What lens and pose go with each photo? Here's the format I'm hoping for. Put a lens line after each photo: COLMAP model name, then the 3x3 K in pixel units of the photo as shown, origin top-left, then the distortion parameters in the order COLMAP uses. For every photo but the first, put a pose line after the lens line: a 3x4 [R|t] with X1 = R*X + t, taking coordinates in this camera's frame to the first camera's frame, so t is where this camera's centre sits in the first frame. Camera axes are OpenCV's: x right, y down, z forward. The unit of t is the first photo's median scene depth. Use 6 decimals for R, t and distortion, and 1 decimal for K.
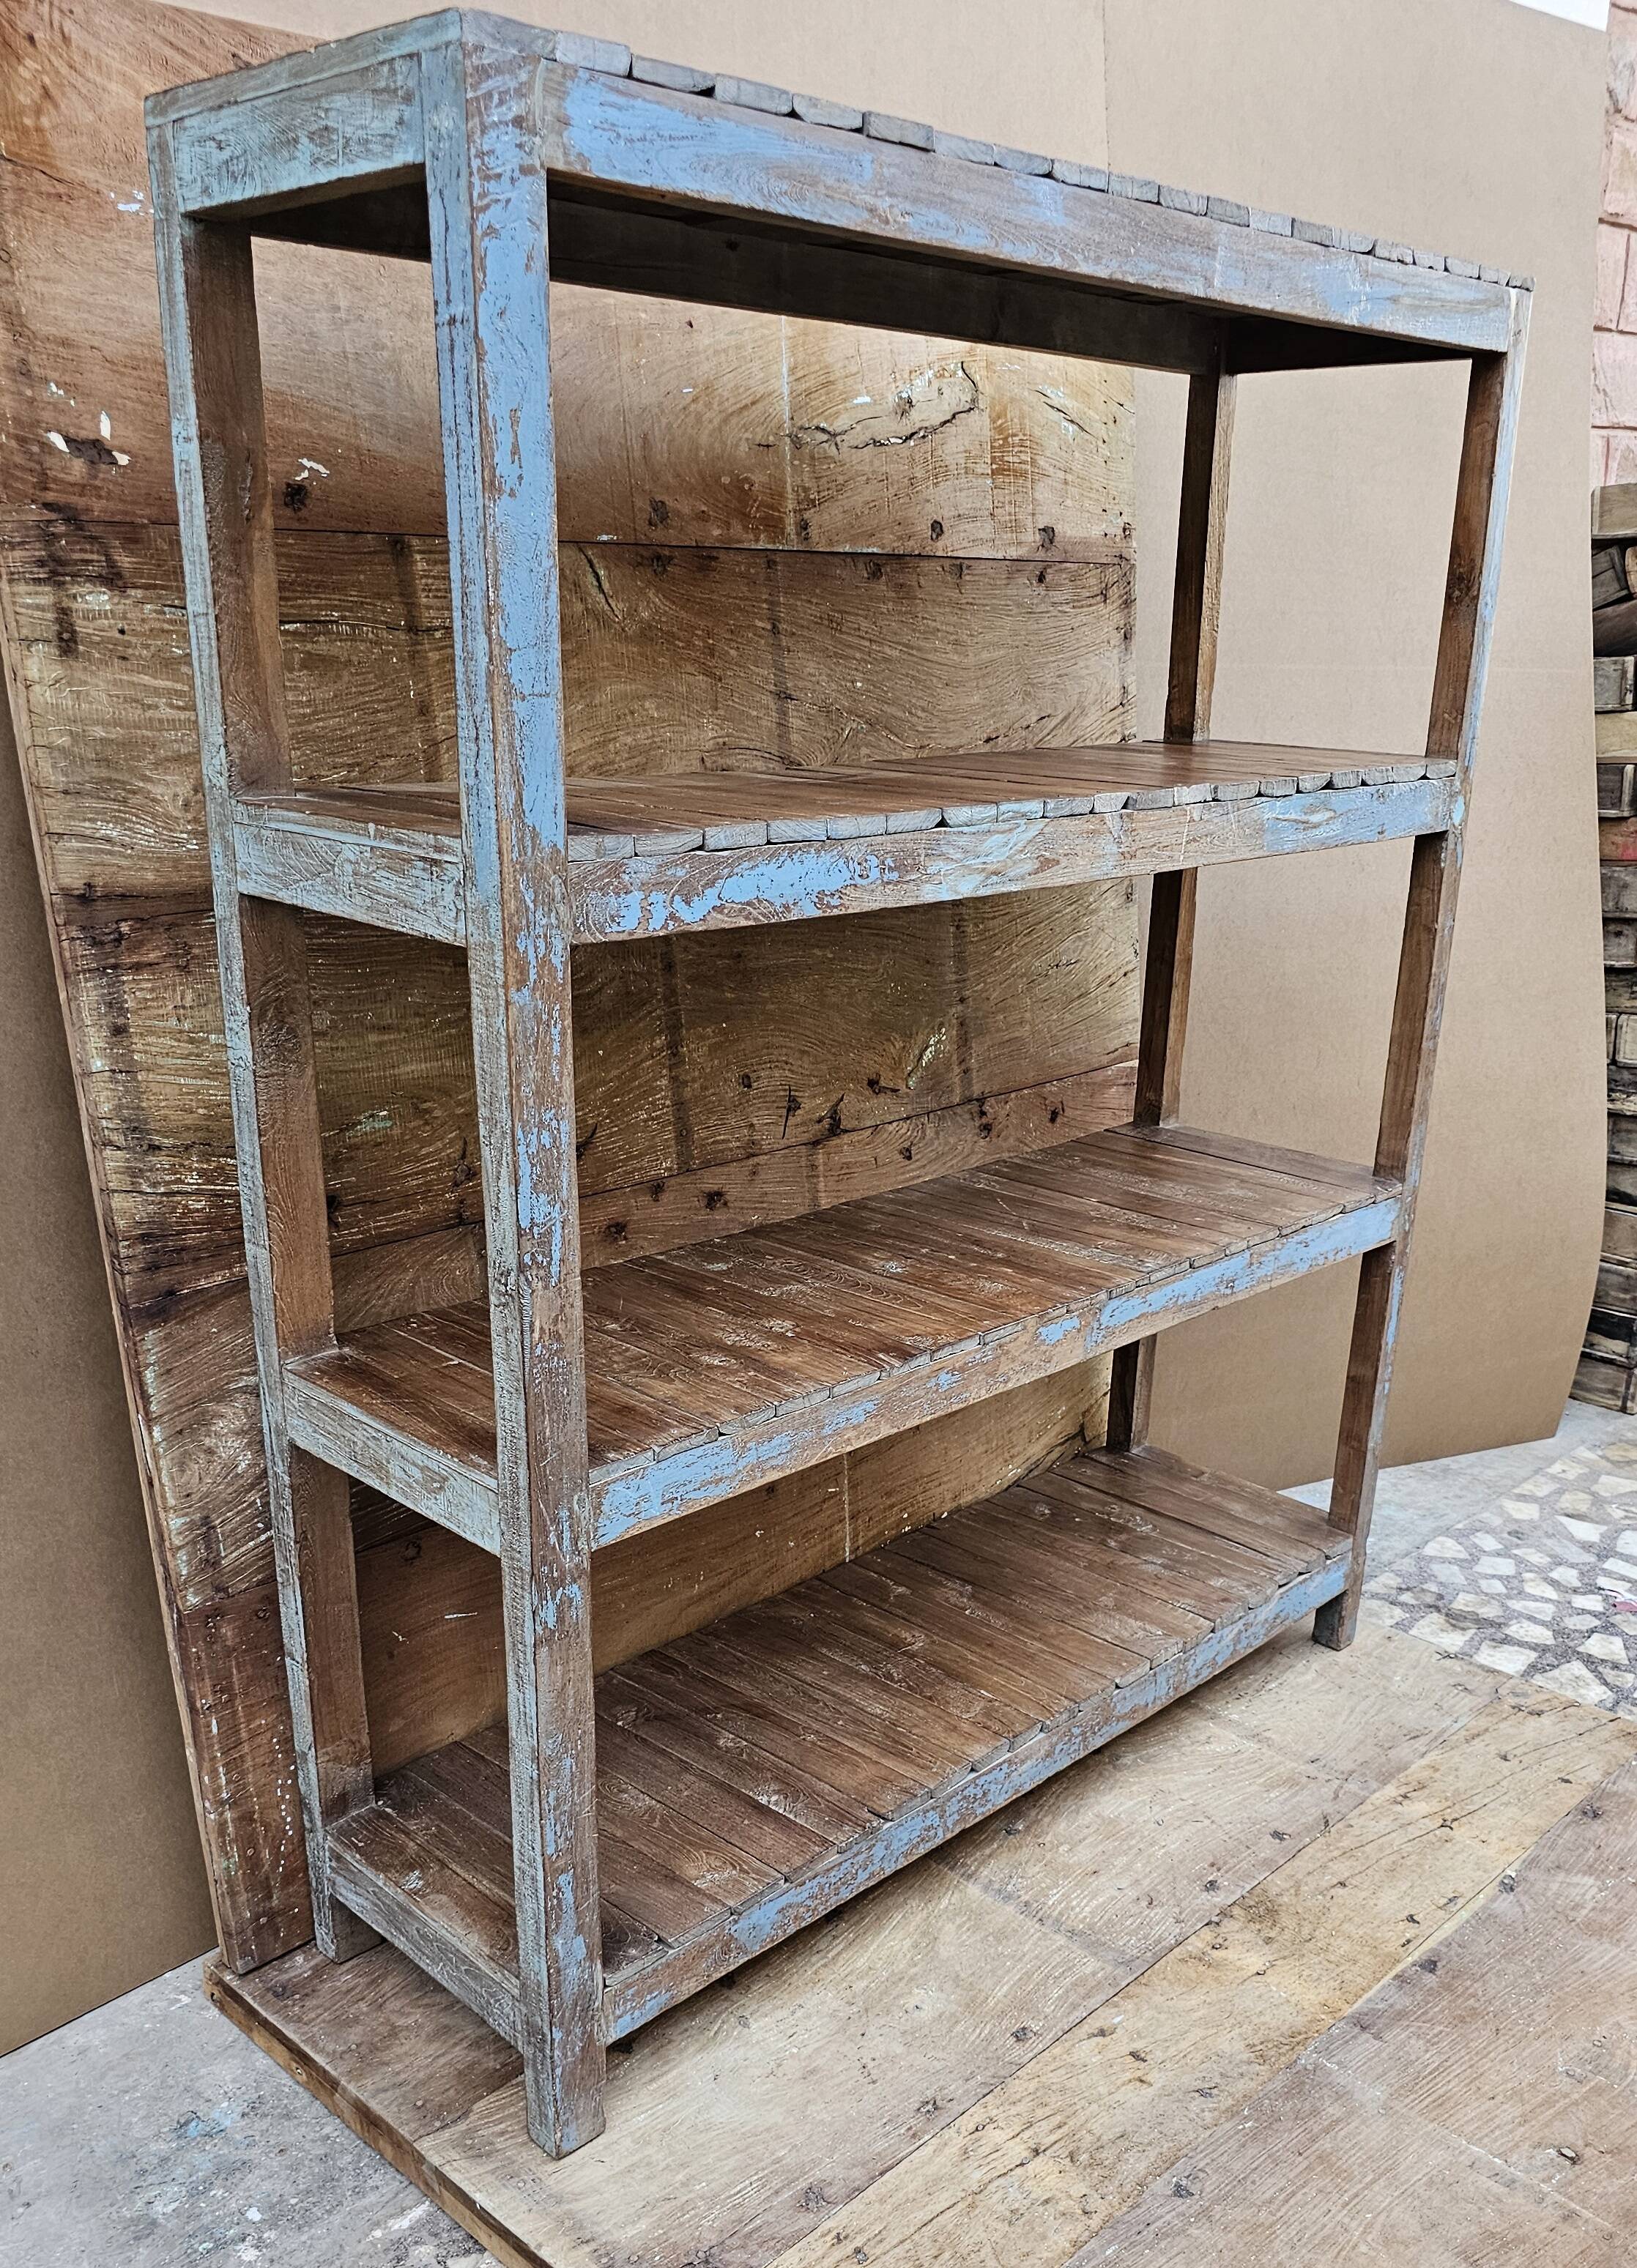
lens RADIAL K [[1974.3, 0, 834.5], [0, 1974.3, 1362.8], [0, 0, 1]] dist [0.058706, -0.068336]
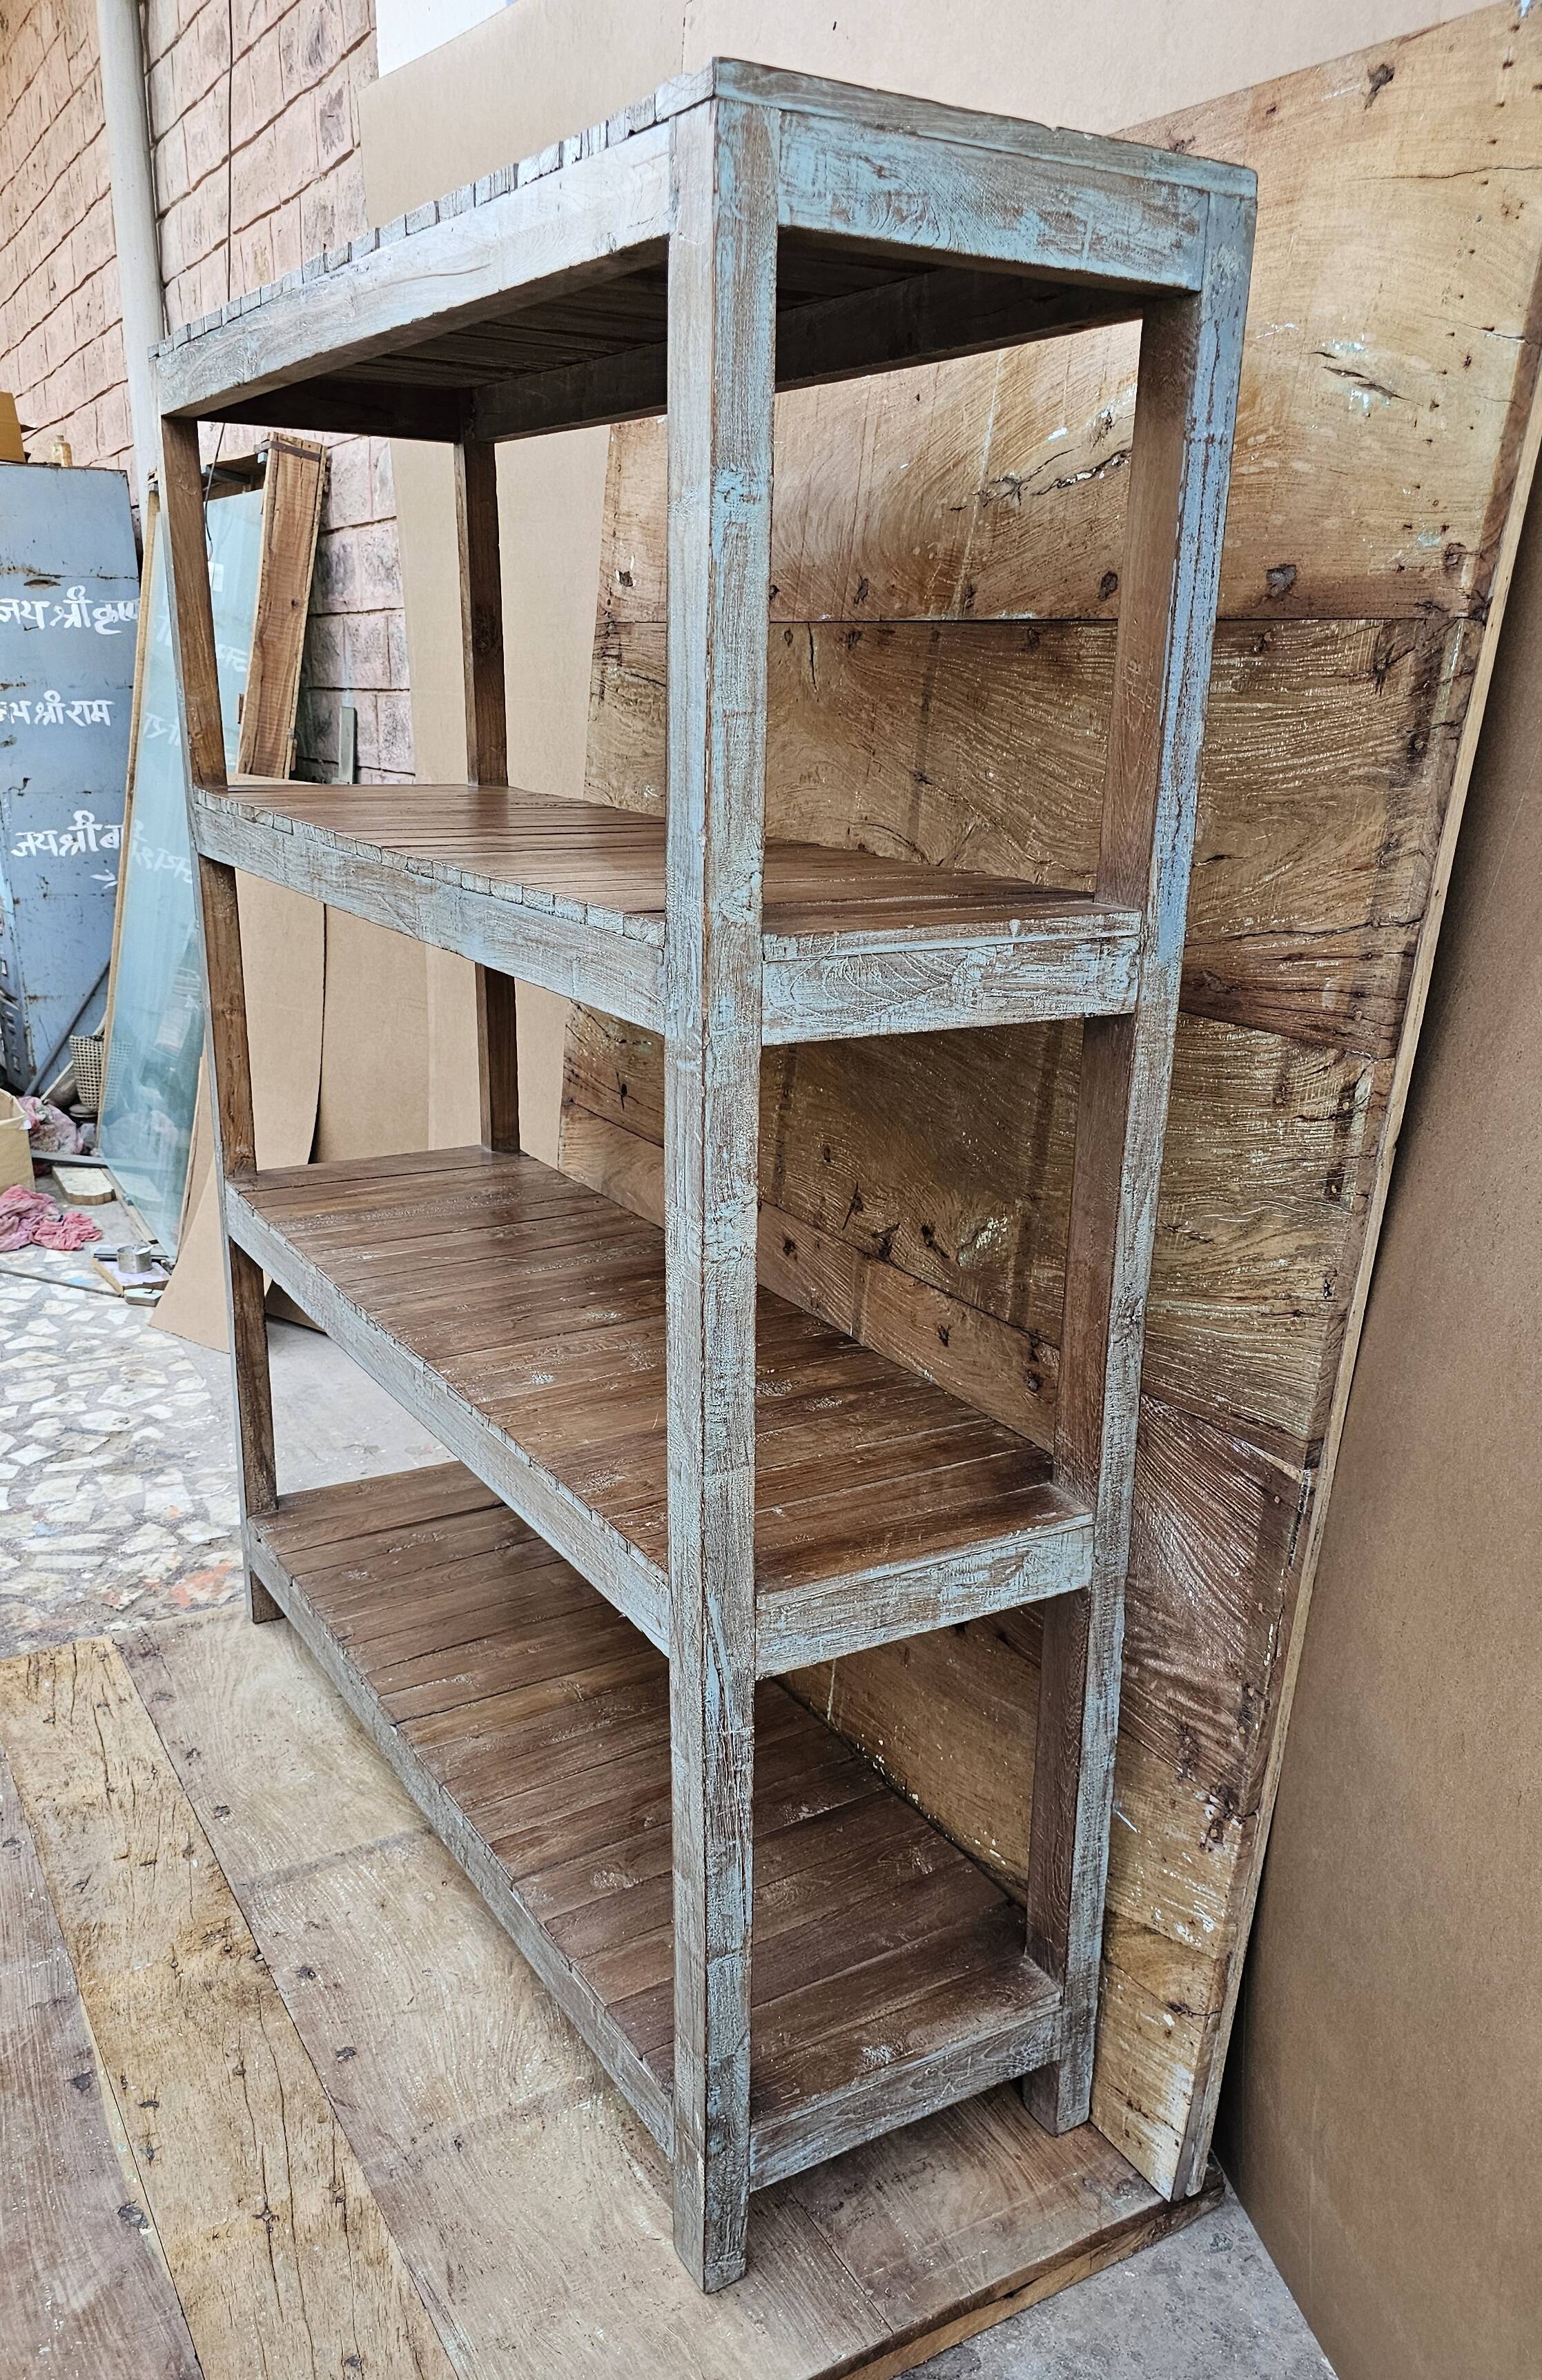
lens RADIAL K [[1857.9, 0, 793.2], [0, 1857.9, 1295.3], [0, 0, 1]] dist [0.070094, -0.090842]
pose [[-0.270328, 0.292851, -0.917148, 0.990505], [-0.368420, 0.848643, 0.379568, -0.511092], [0.889488, 0.440504, -0.121520, 1.349425]]
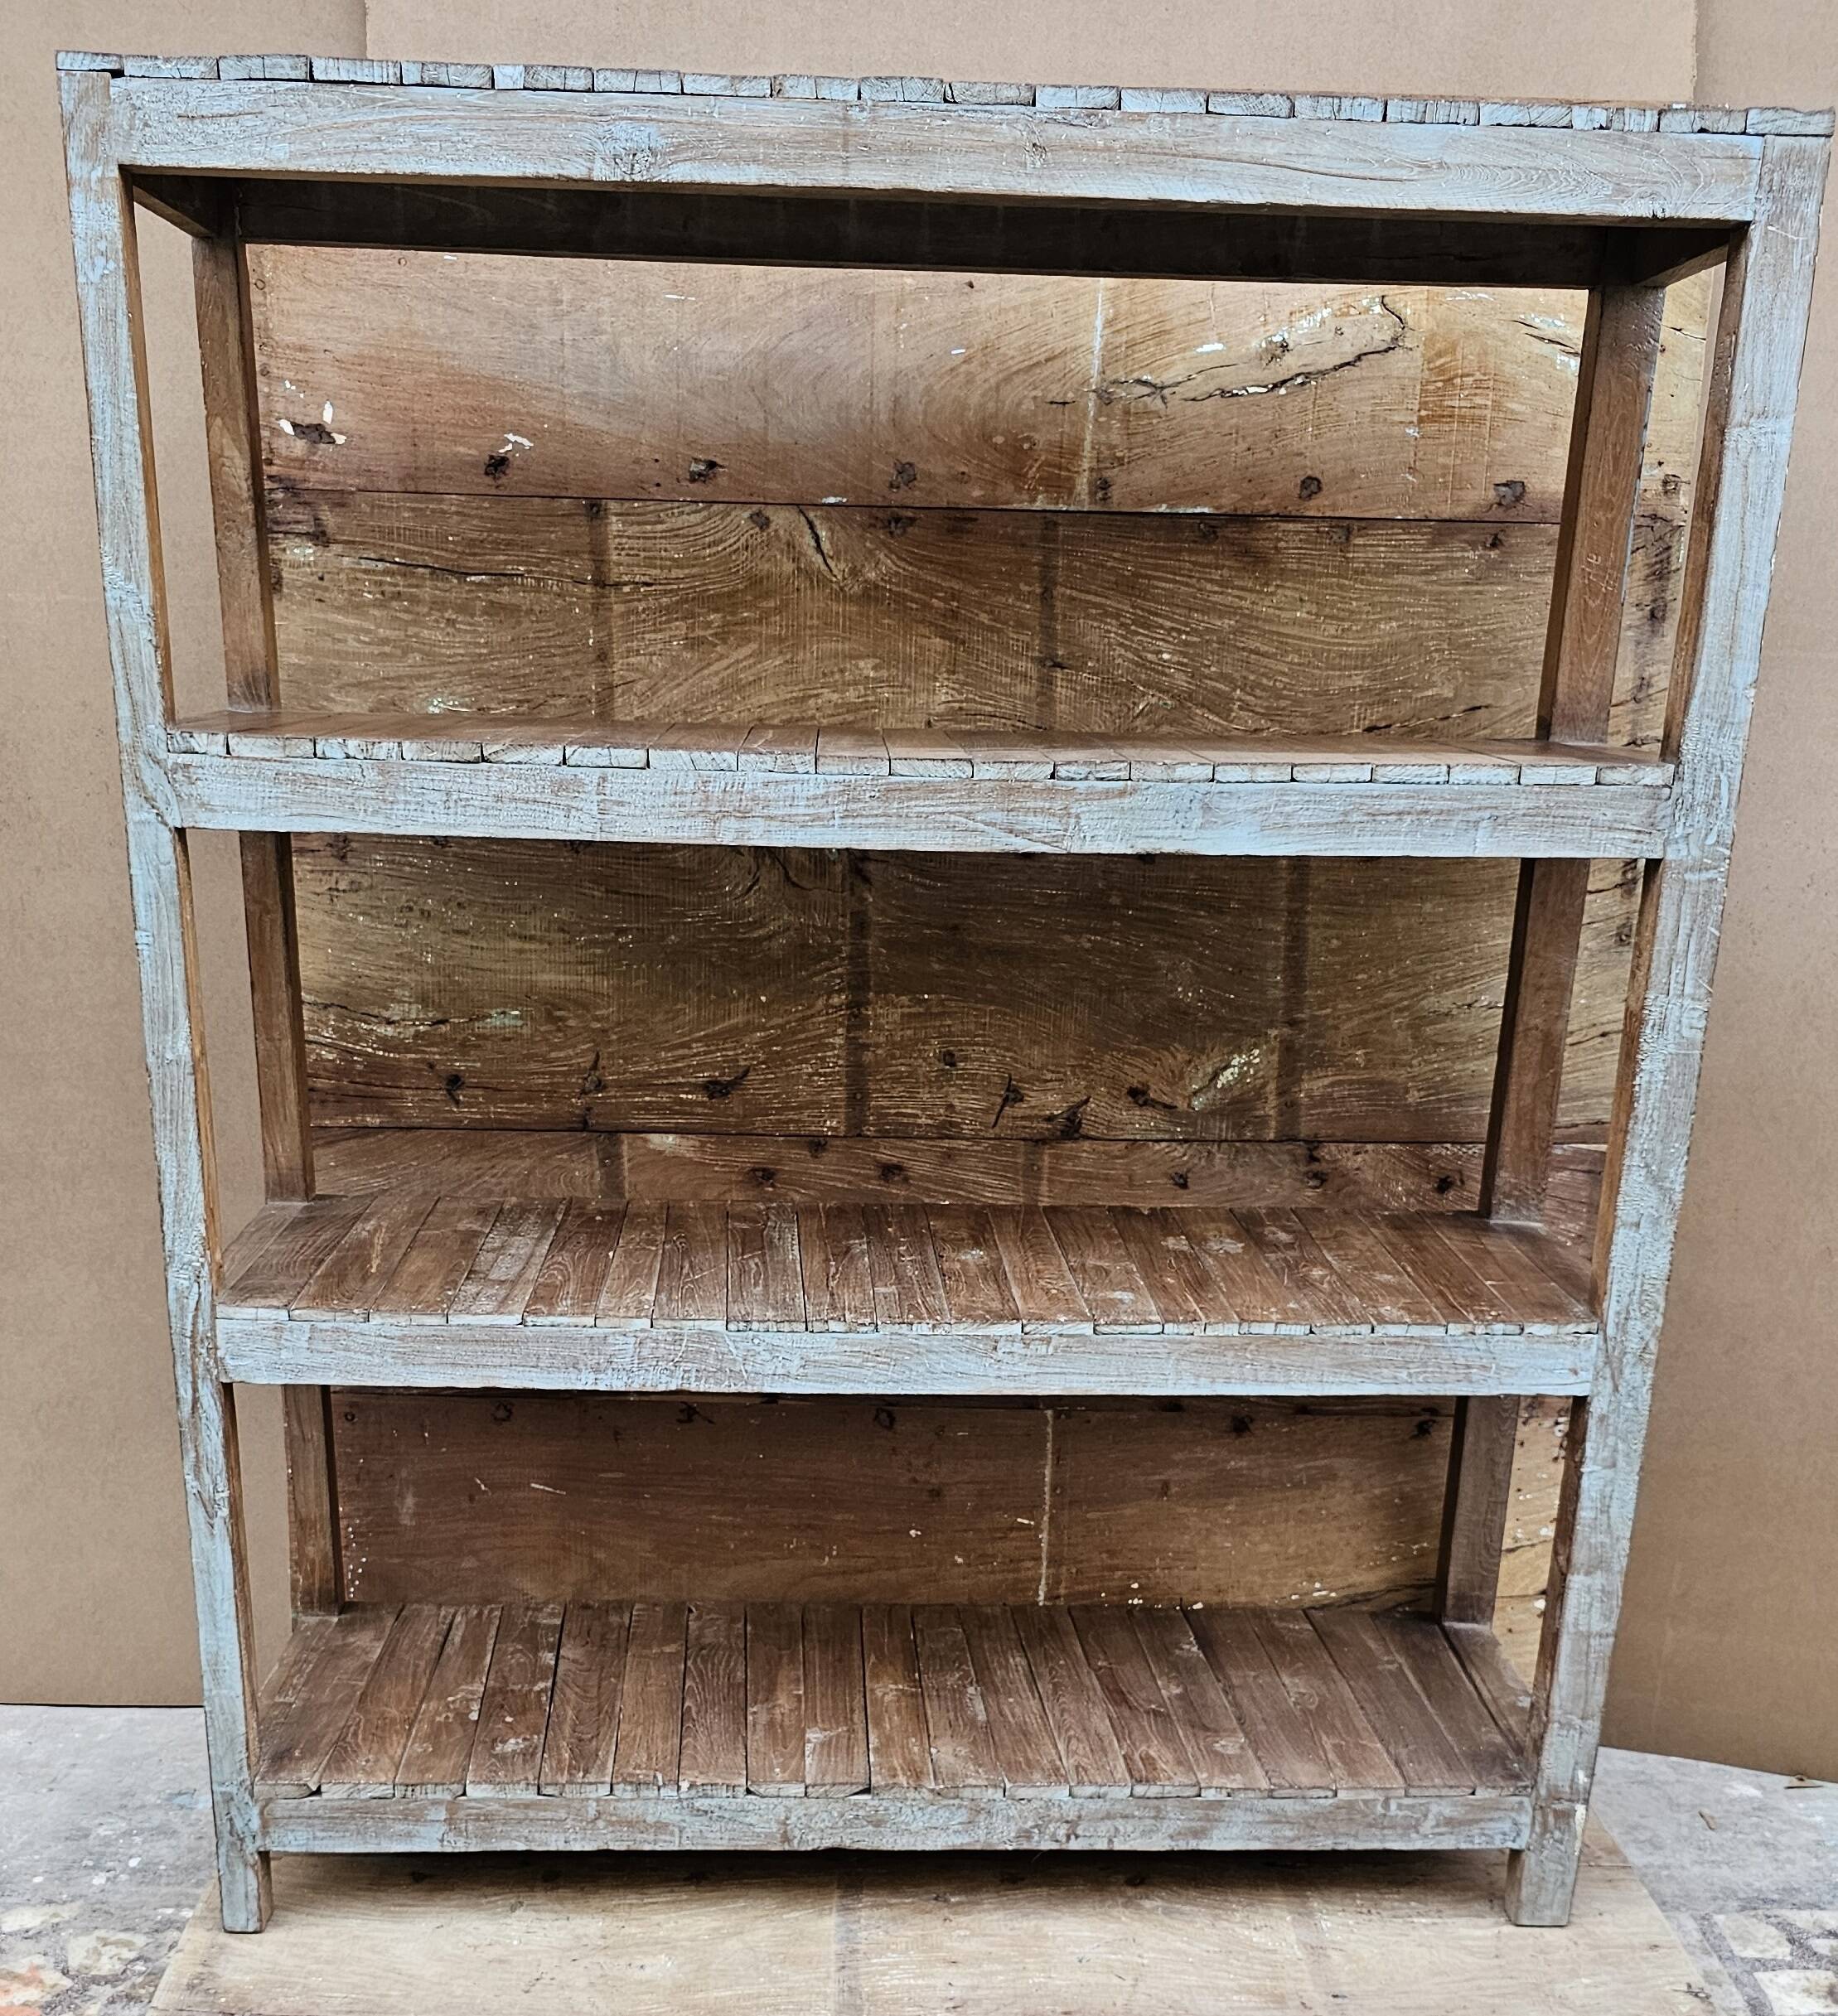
lens RADIAL K [[2231.1, 0, 904.6], [0, 2231.1, 1415.0], [0, 0, 1]] dist [0.072161, -0.100284]
pose [[0.713568, 0.241581, -0.657616, 0.837358], [-0.263341, 0.962319, 0.067769, -0.051715], [0.649208, 0.124820, 0.750299, 0.224602]]
